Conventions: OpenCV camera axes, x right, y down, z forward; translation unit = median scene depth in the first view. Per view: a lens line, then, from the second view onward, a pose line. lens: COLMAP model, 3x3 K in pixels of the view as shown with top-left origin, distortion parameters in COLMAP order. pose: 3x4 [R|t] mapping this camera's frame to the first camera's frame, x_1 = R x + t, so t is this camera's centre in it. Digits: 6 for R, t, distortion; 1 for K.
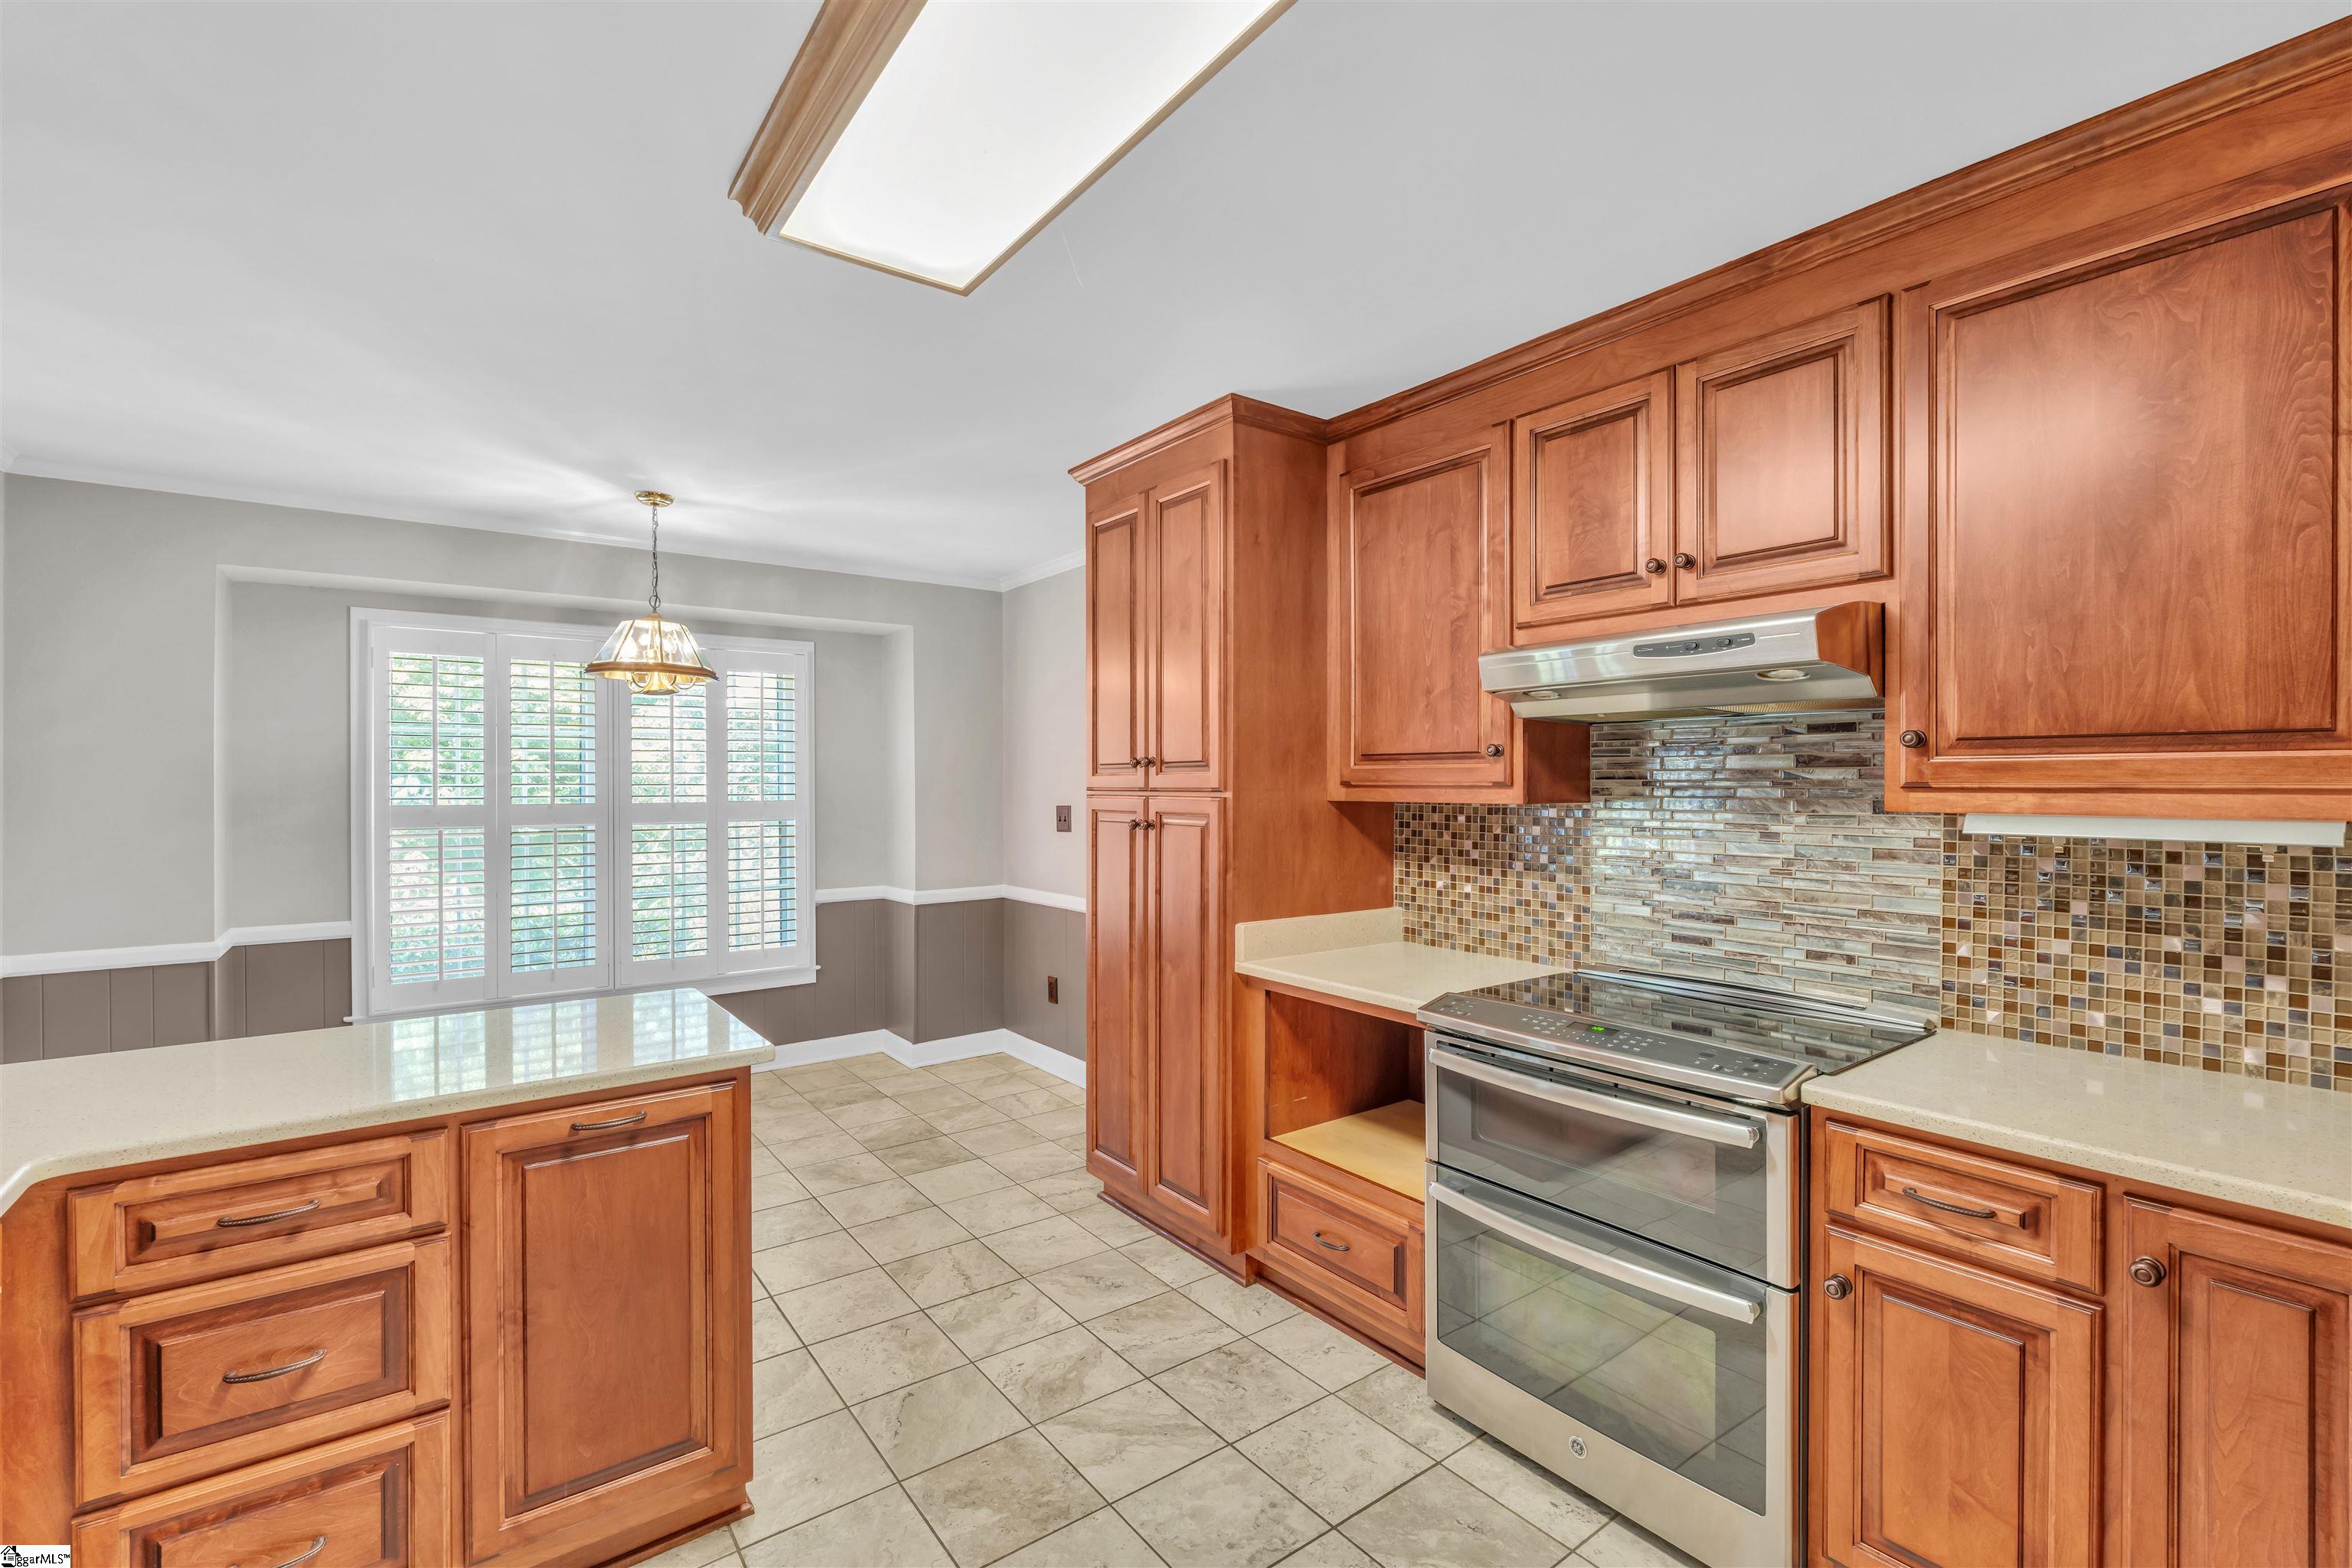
lens RADIAL K [[1020.8, 0, 1181.2], [0, 1020.8, 787.1], [0, 0, 1]] dist [-0.000059, -0.000217]
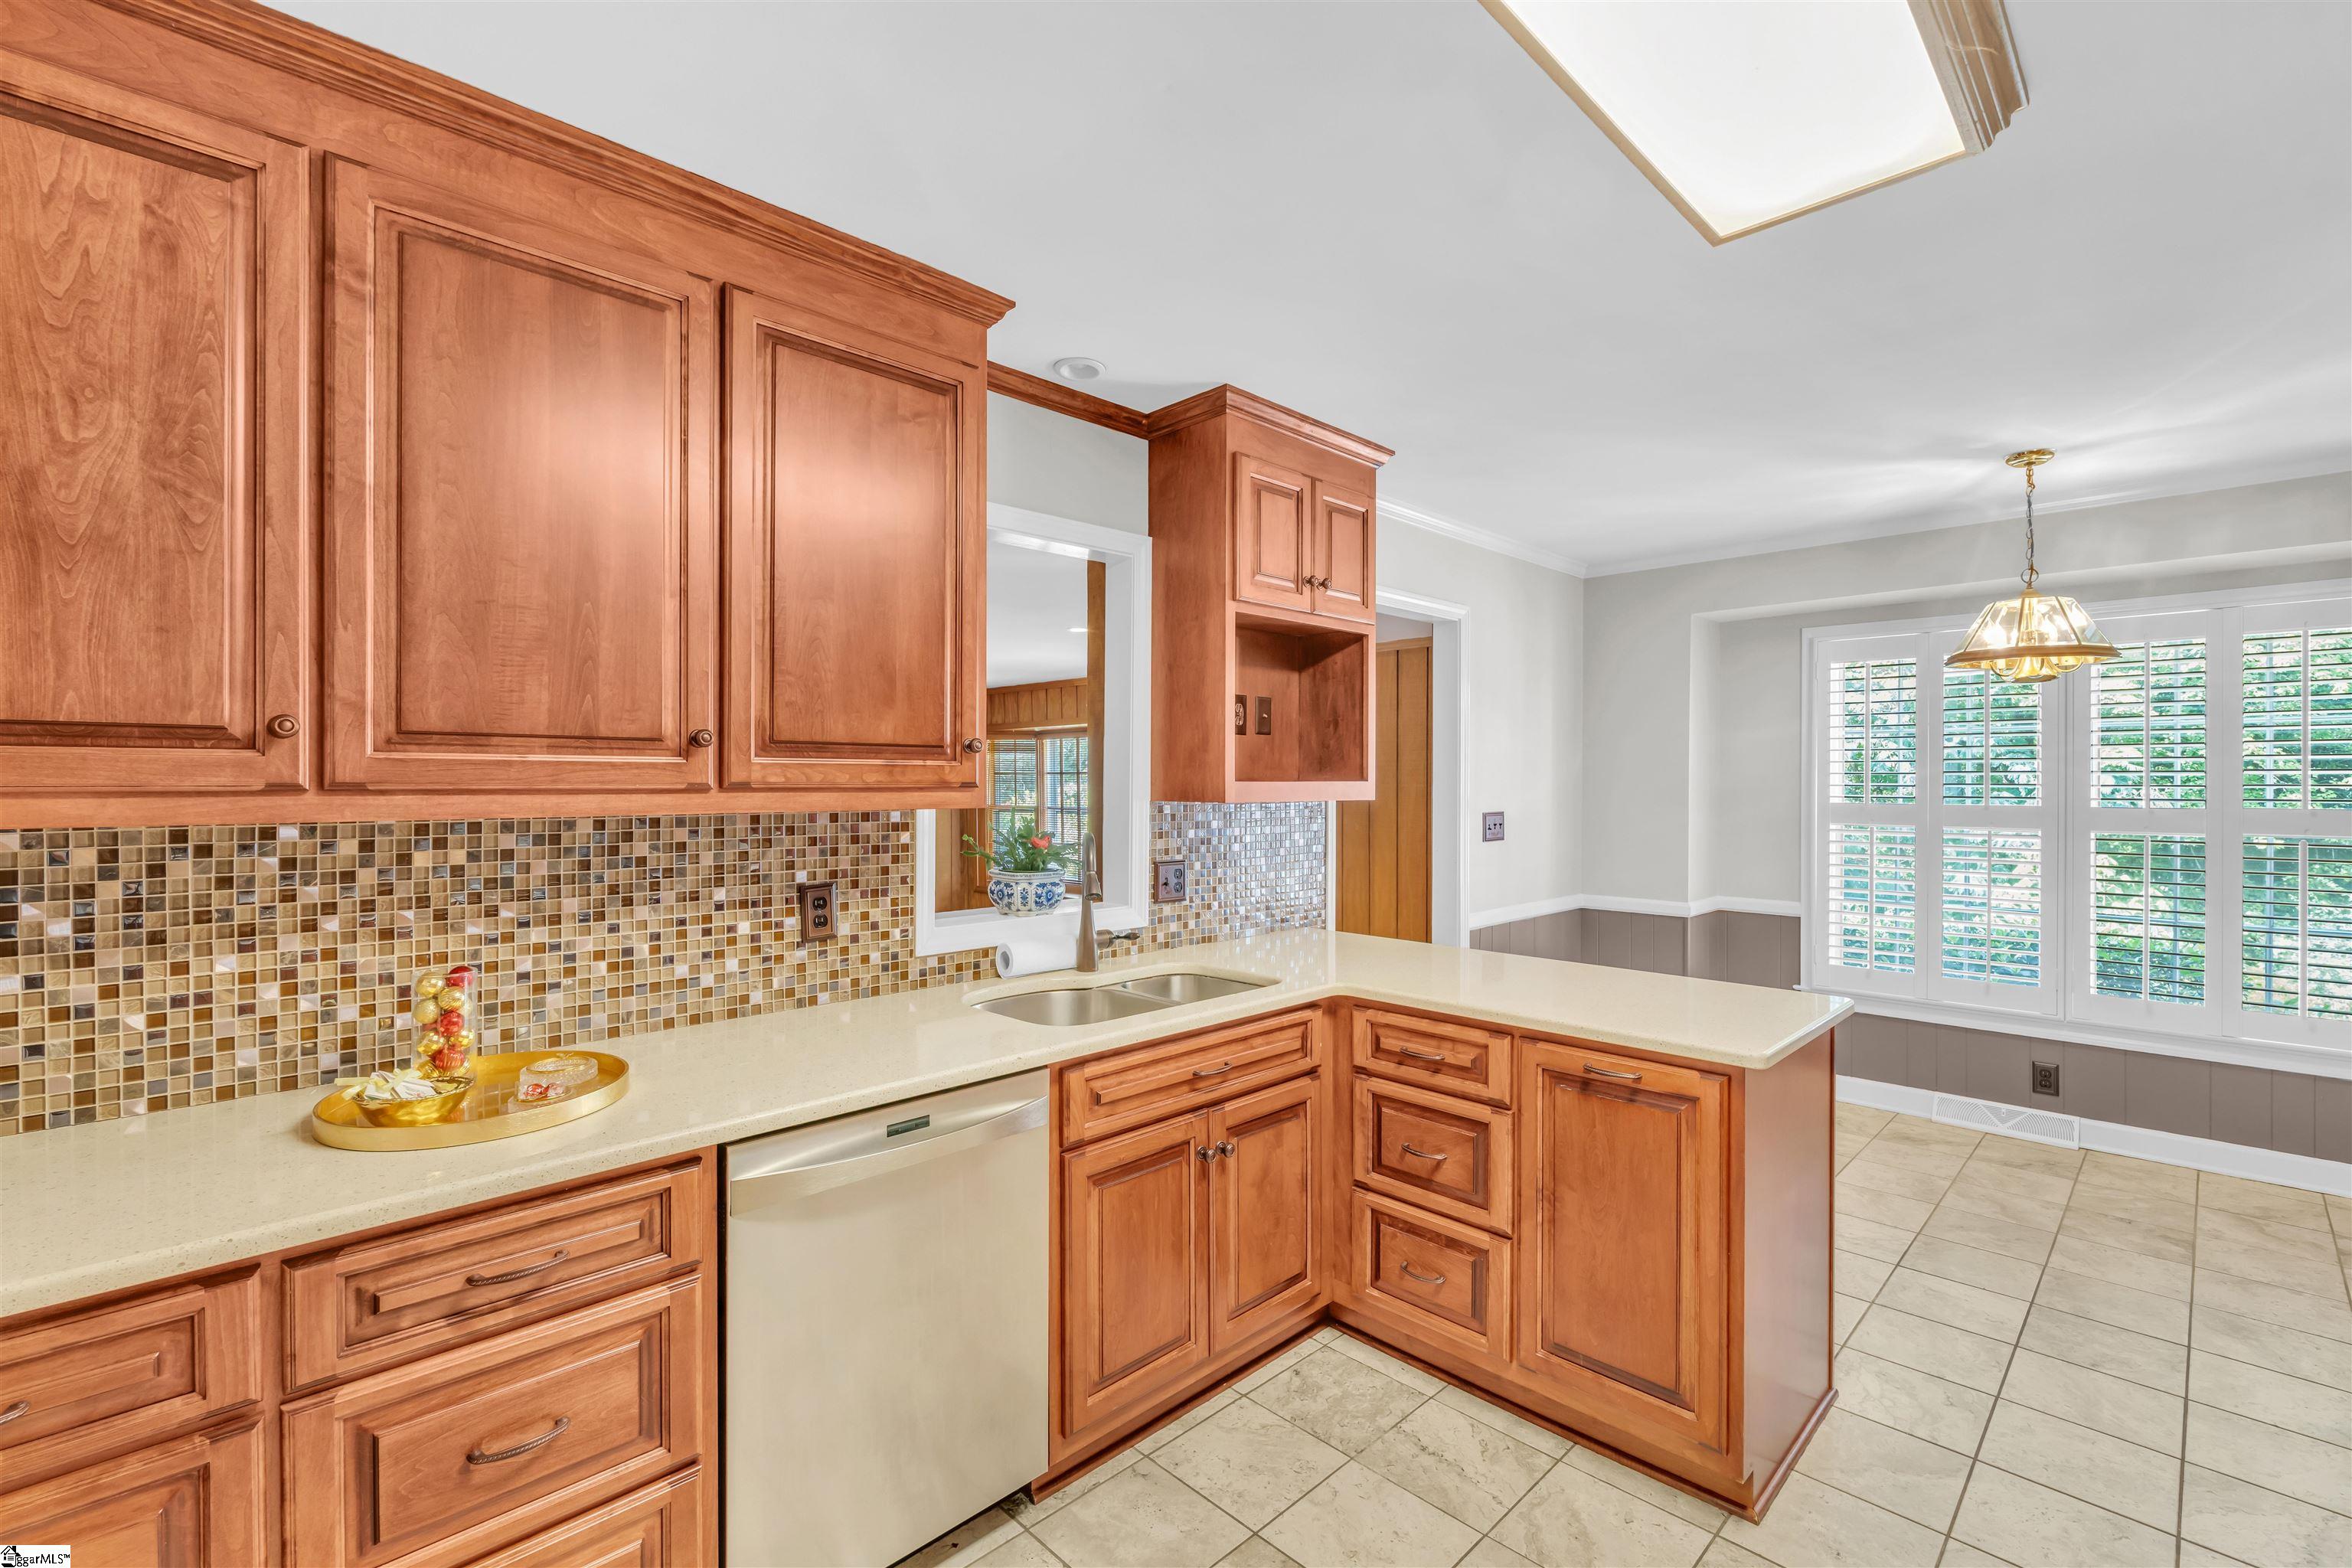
lens RADIAL K [[1020.8, 0, 1173.8], [0, 1020.8, 785.2], [0, 0, 1]] dist [-0.000059, -0.000217]
pose [[0.137799, 0.007830, -0.990429, 0.524205], [-0.008242, 0.999943, 0.006759, -0.006036], [0.990426, 0.007232, 0.137856, 0.332161]]
